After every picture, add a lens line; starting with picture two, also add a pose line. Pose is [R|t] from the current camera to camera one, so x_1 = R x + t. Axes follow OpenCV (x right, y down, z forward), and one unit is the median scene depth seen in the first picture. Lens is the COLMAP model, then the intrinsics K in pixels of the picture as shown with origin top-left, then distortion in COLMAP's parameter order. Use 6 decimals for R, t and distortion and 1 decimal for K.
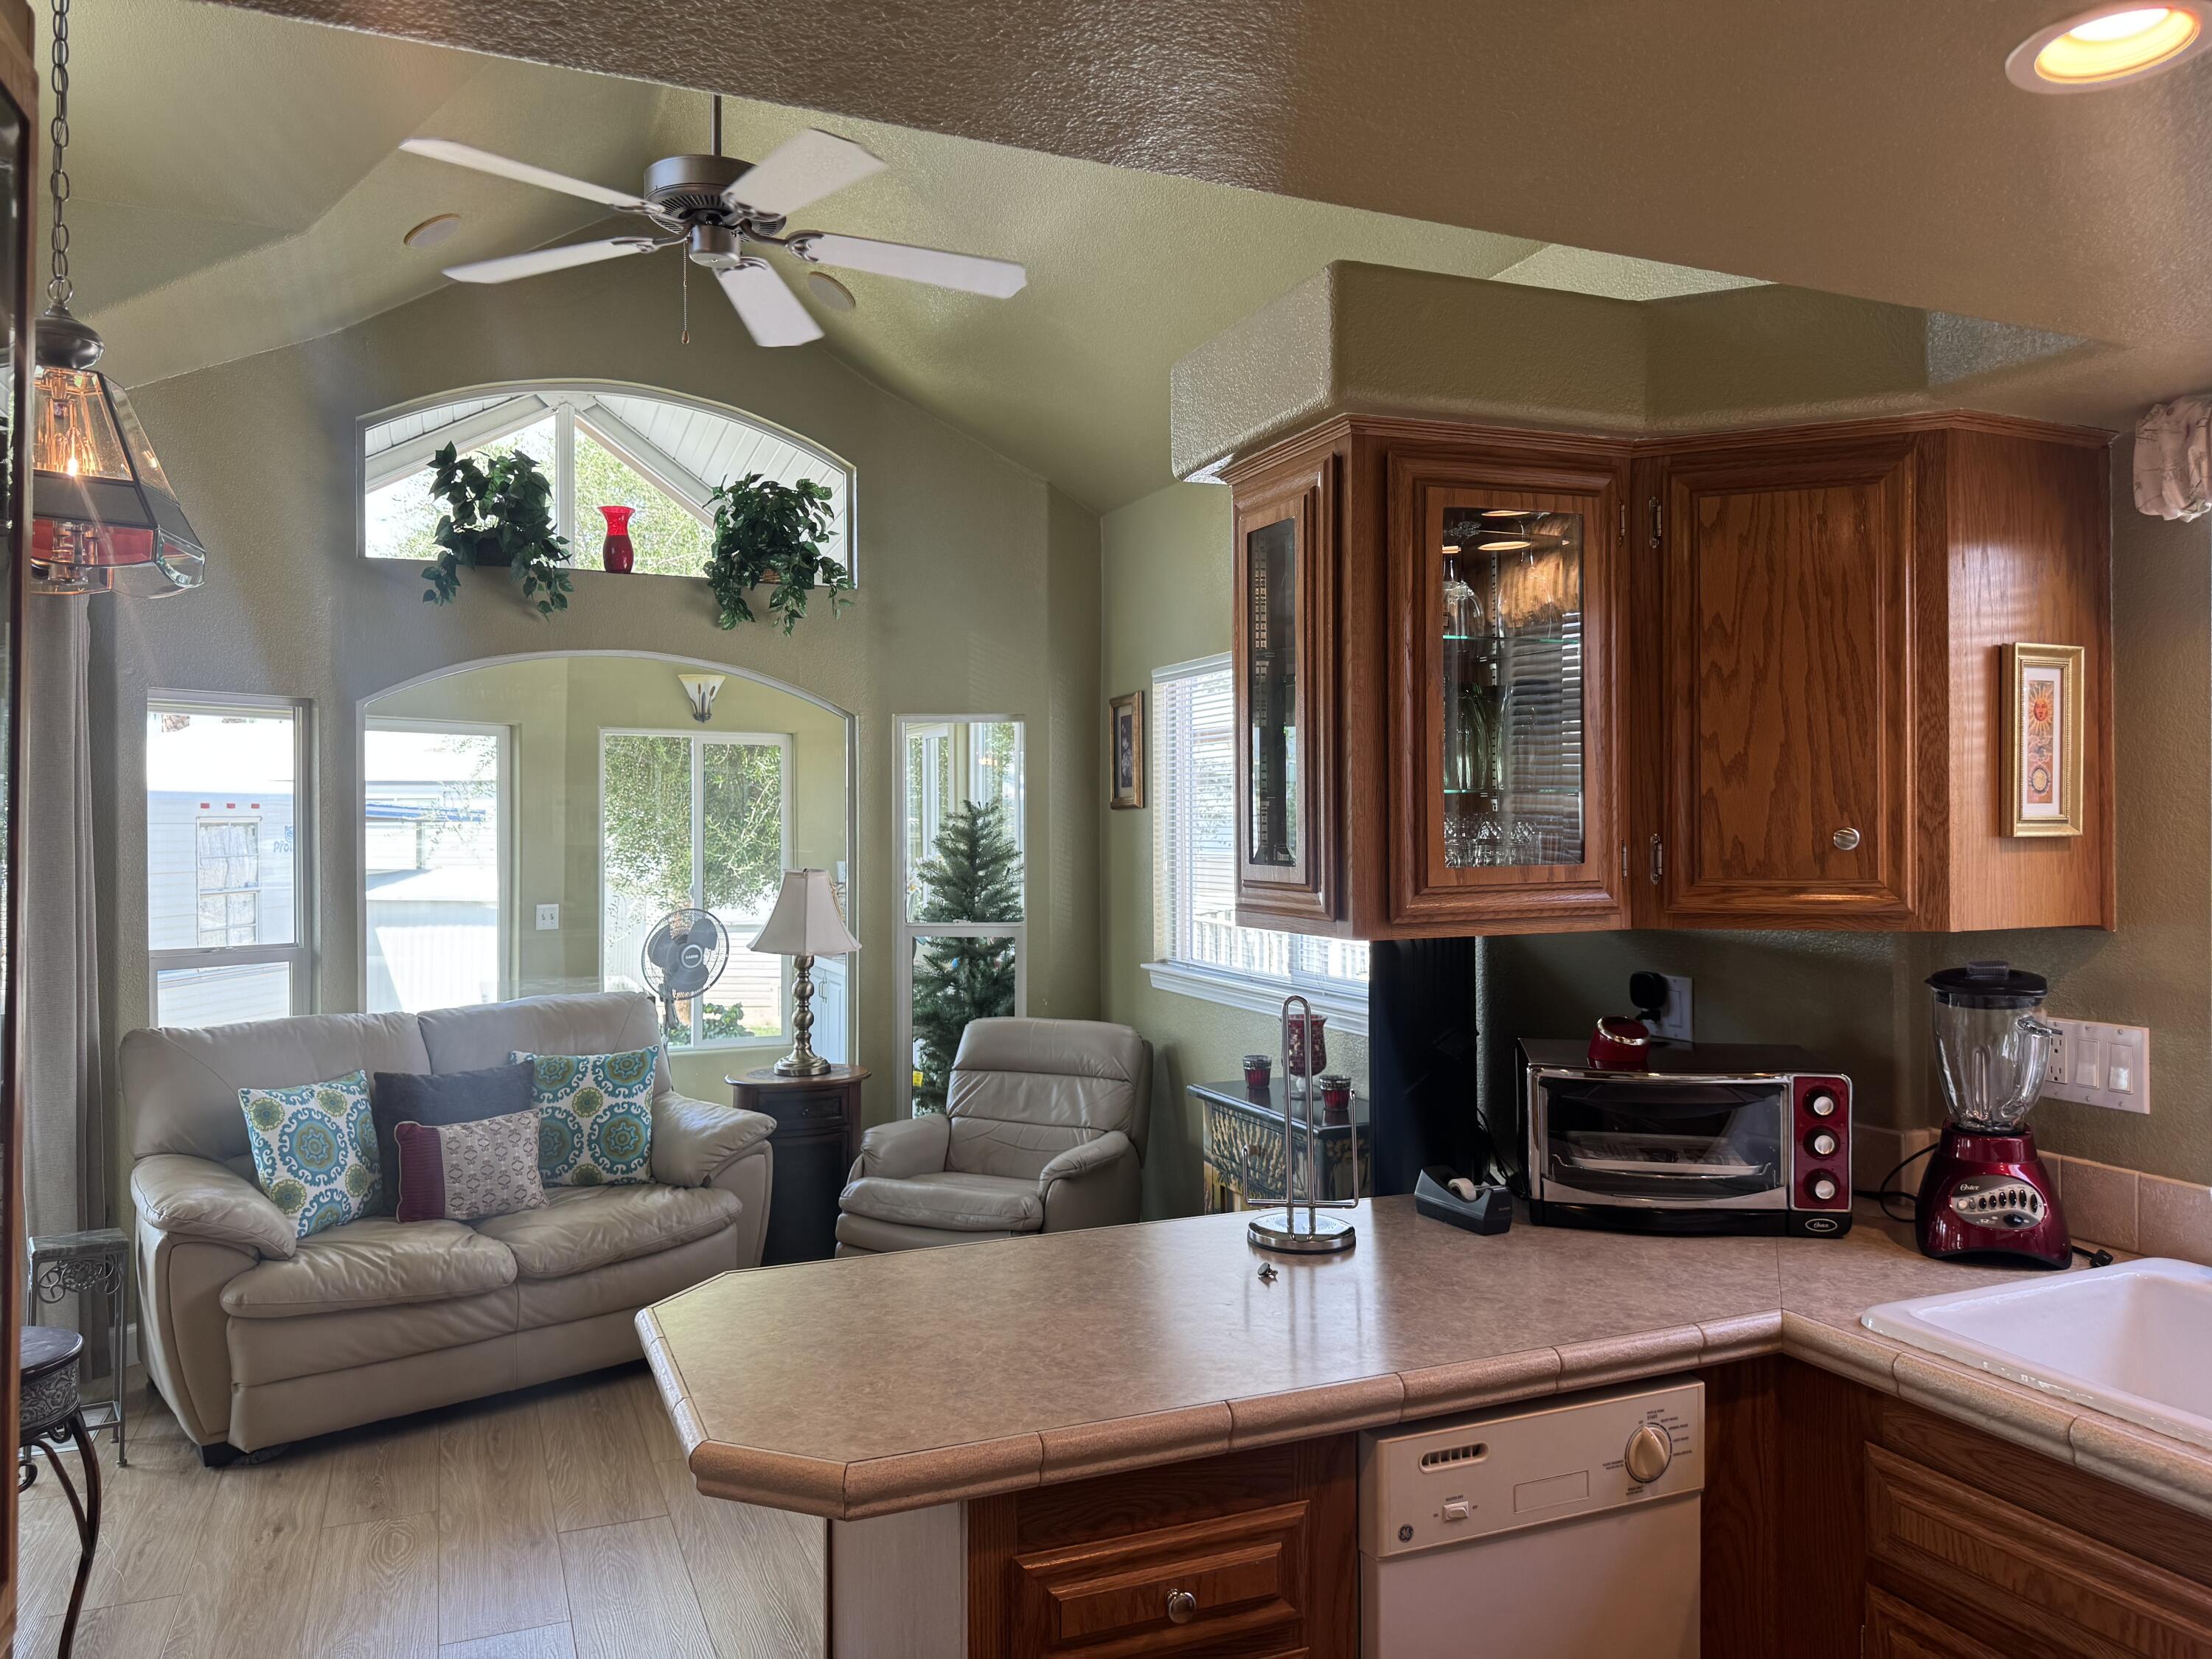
lens RADIAL K [[1566.8, 0, 1099.0], [0, 1566.8, 832.0], [0, 0, 1]] dist [0.152234, -0.305042]
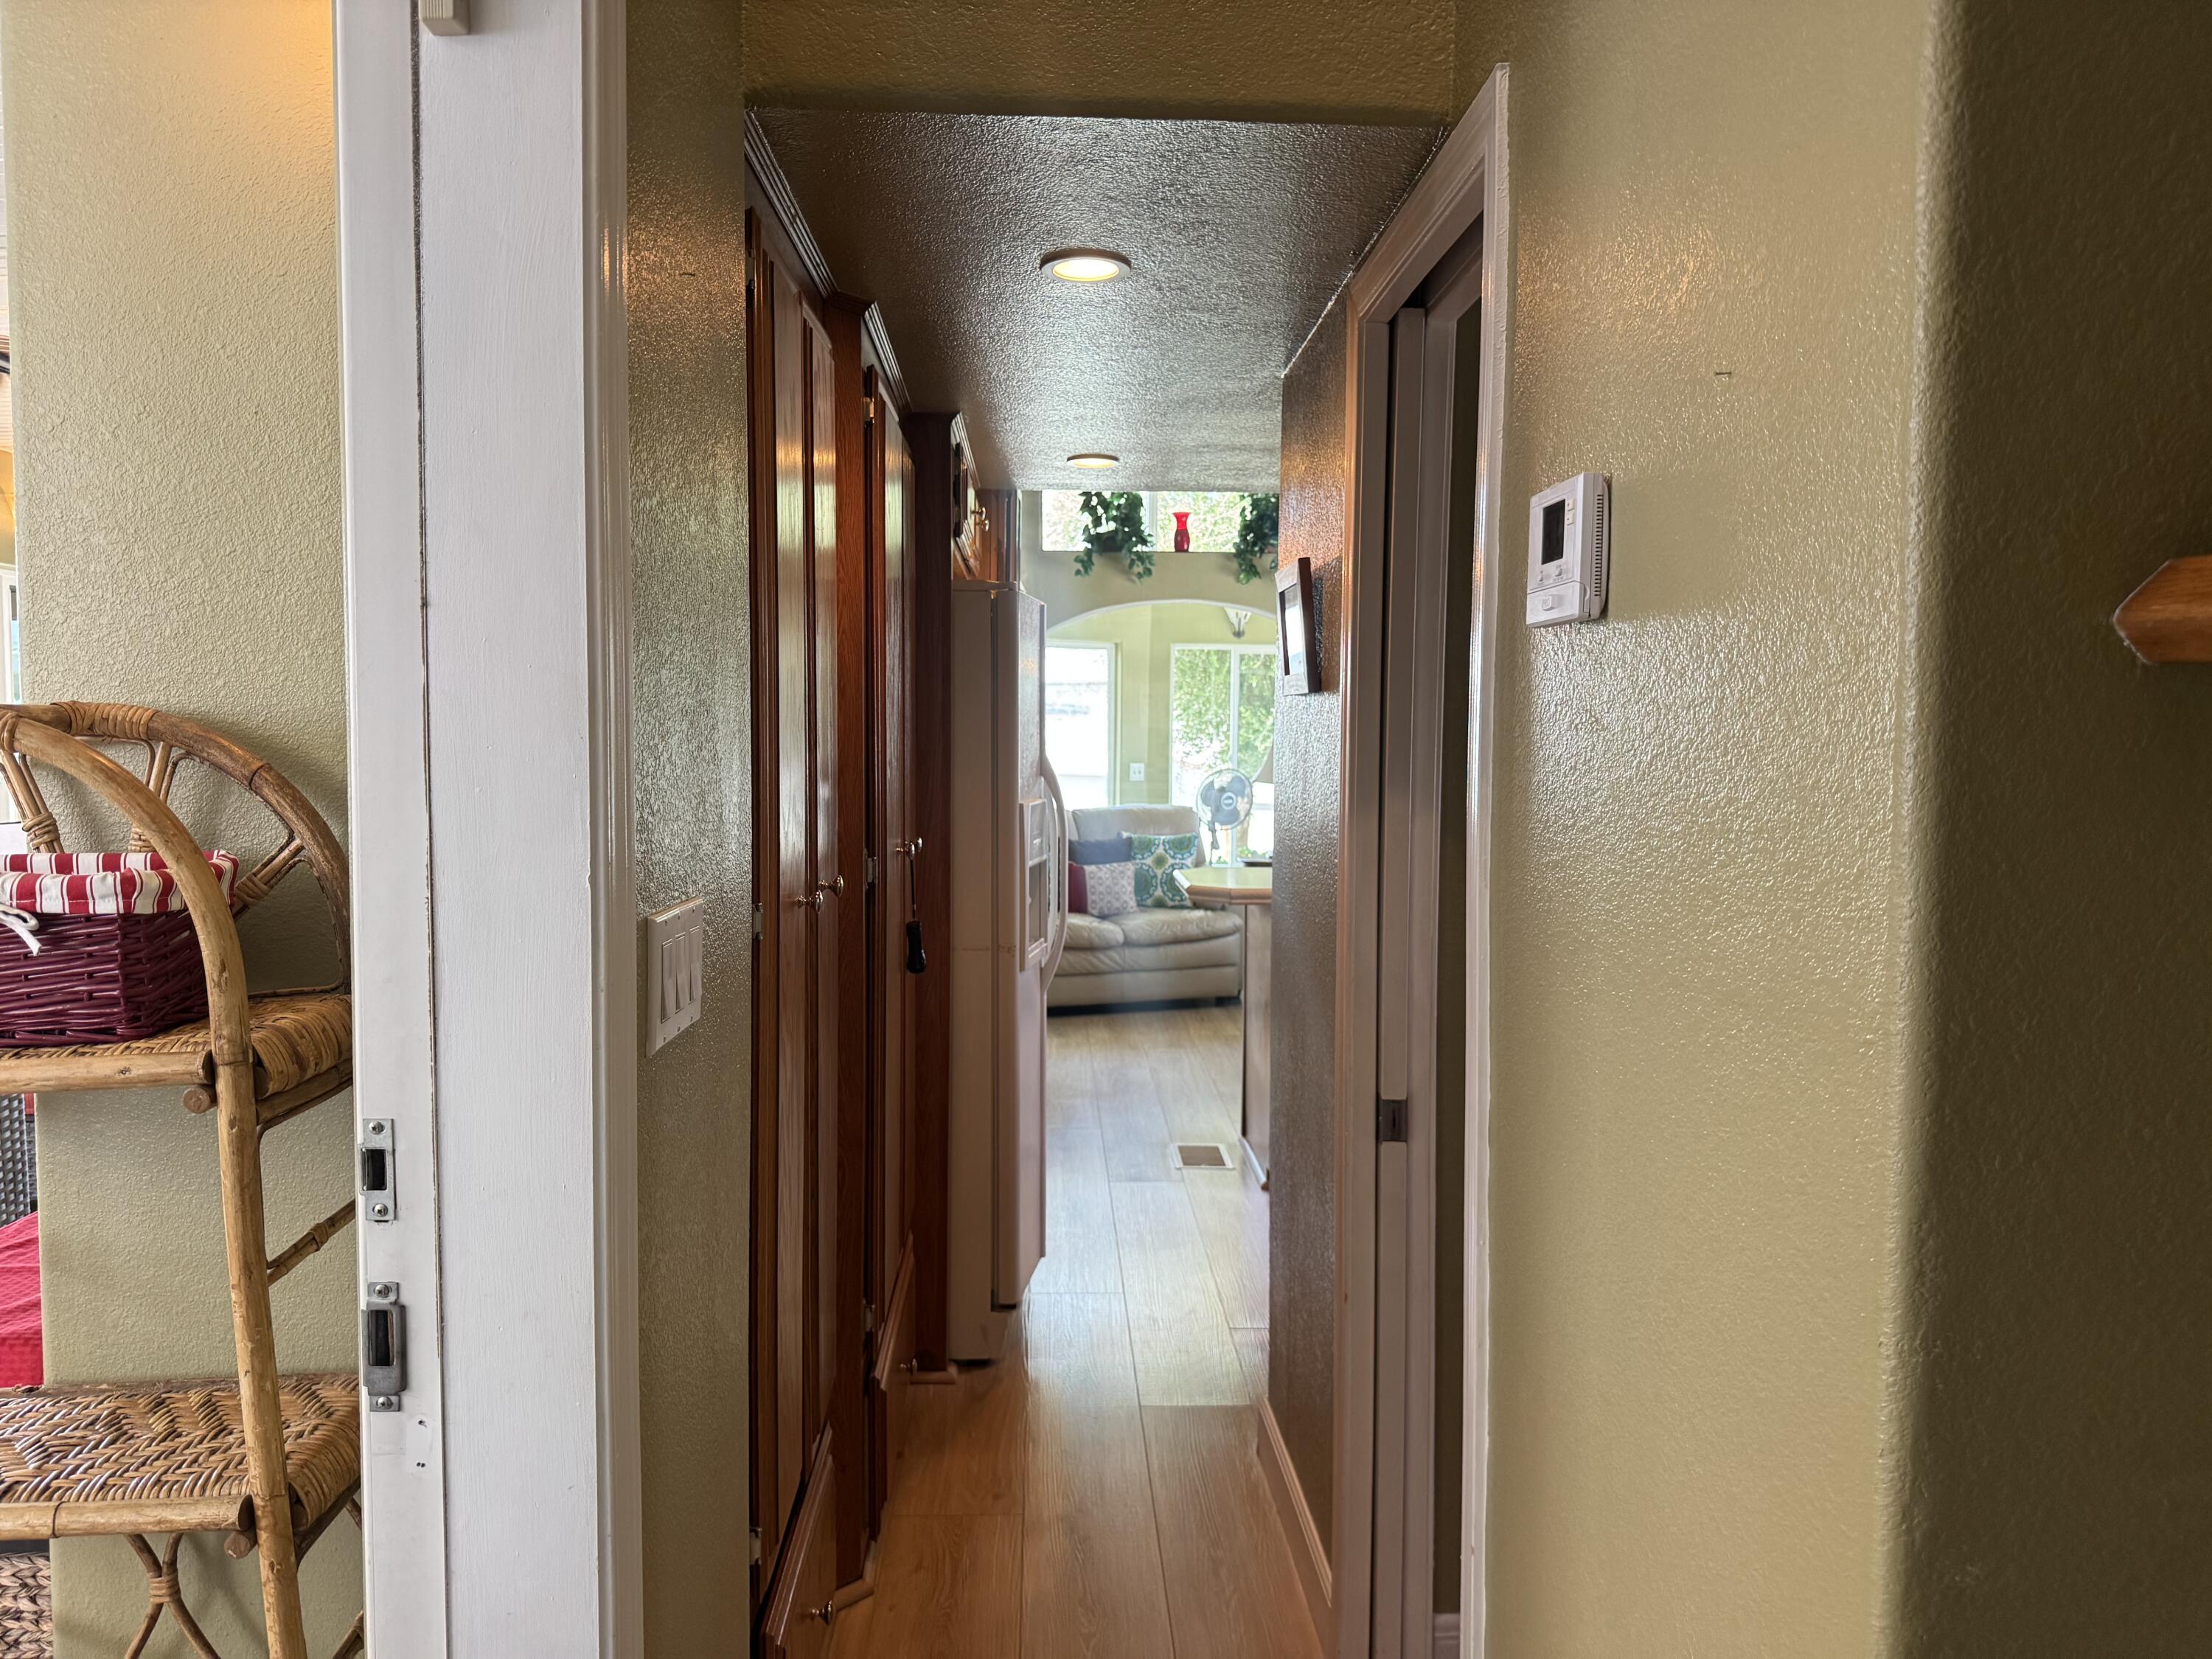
lens RADIAL K [[1566.8, 0, 1099.0], [0, 1566.8, 832.0], [0, 0, 1]] dist [0.152234, -0.305042]
pose [[0.938172, 0.029654, -0.344896, 0.197991], [-0.008446, 0.997988, 0.062831, 0.026297], [0.346066, -0.056033, 0.936536, -0.602845]]
